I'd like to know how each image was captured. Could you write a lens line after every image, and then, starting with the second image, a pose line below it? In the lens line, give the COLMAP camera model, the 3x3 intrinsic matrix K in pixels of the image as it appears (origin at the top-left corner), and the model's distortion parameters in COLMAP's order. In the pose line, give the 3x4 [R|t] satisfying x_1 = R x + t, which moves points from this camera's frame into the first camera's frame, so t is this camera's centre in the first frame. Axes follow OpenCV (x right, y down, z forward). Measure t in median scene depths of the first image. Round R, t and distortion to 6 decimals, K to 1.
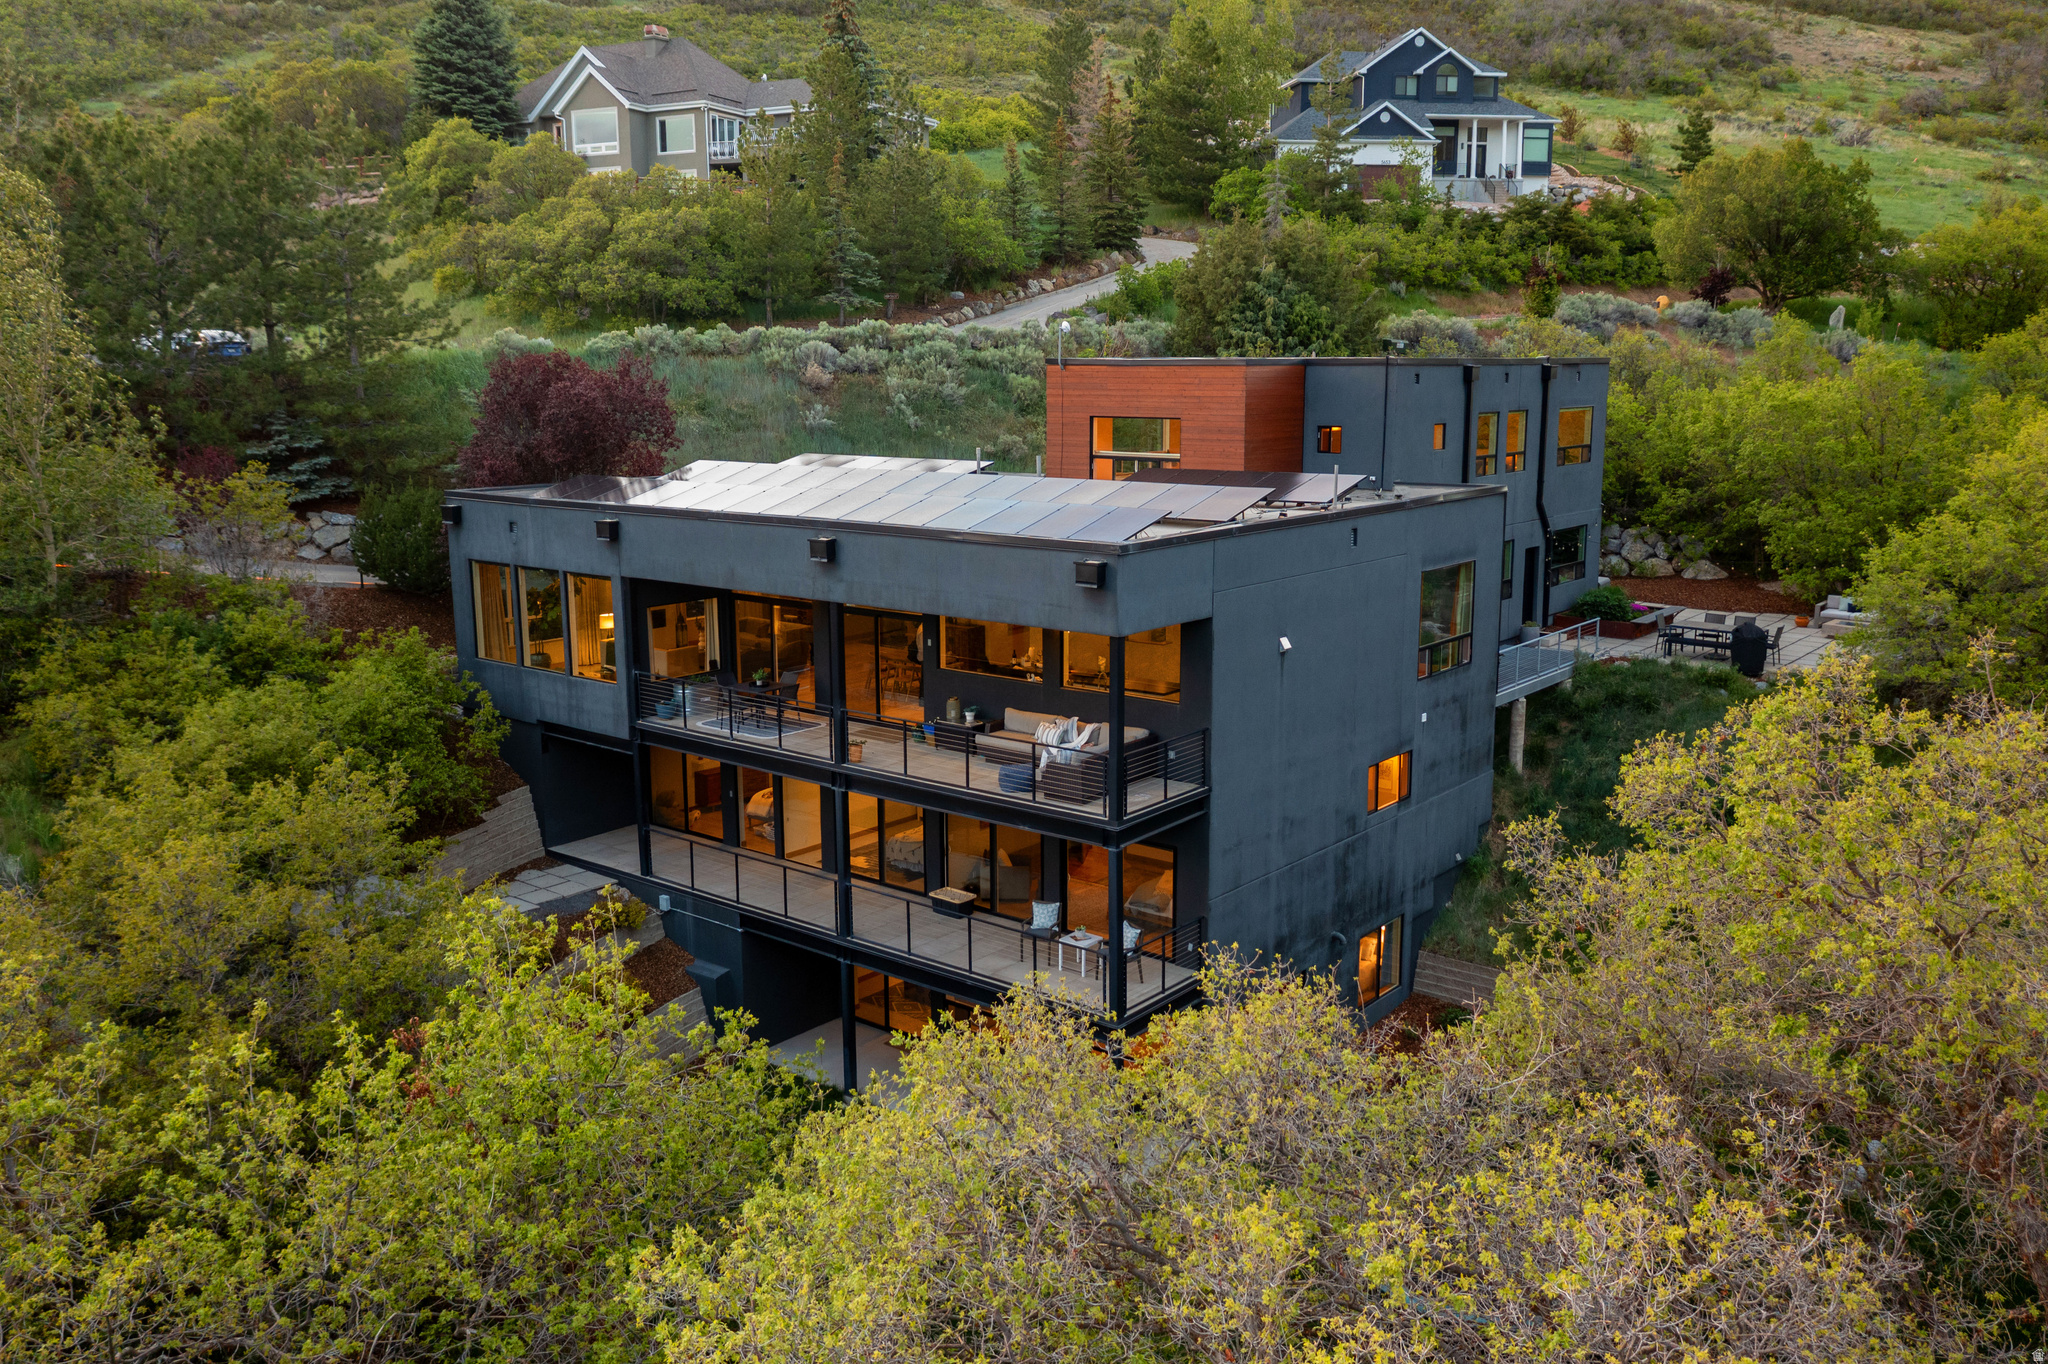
lens RADIAL K [[1645.7, 0, 1017.5], [0, 1645.7, 707.0], [0, 0, 1]] dist [-0.013668, 0.039648]
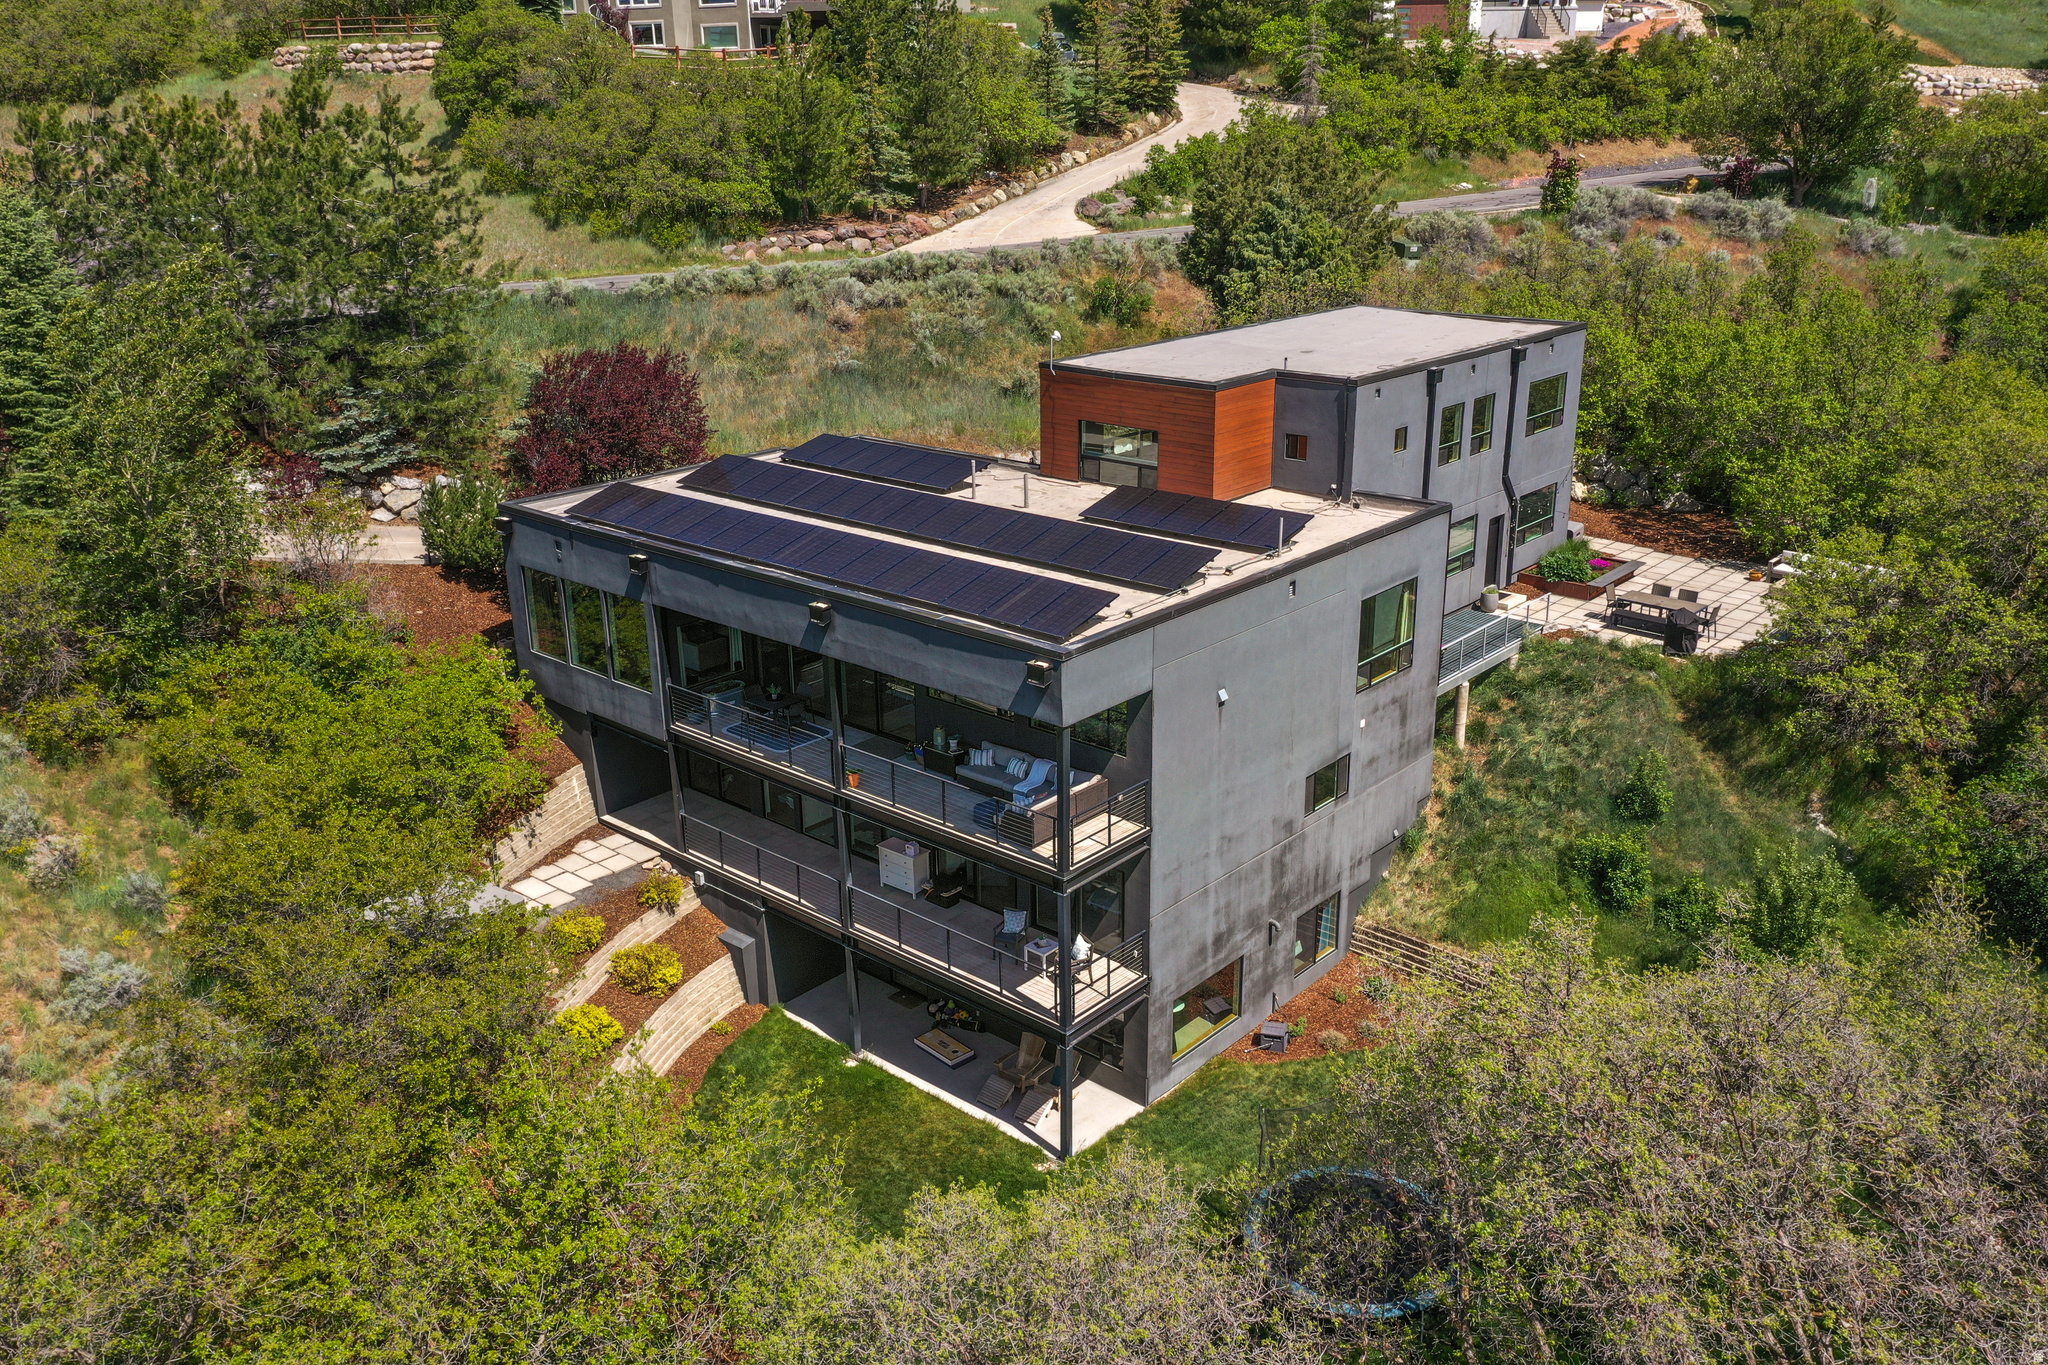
lens RADIAL K [[1627.4, 0, 1016.1], [0, 1627.4, 687.8], [0, 0, 1]] dist [0.020610, 0.000583]
pose [[0.999122, 0.008087, -0.041116, 0.033485], [-0.002395, 0.990617, 0.136643, -0.102697], [0.041835, -0.136425, 0.989767, -0.068608]]
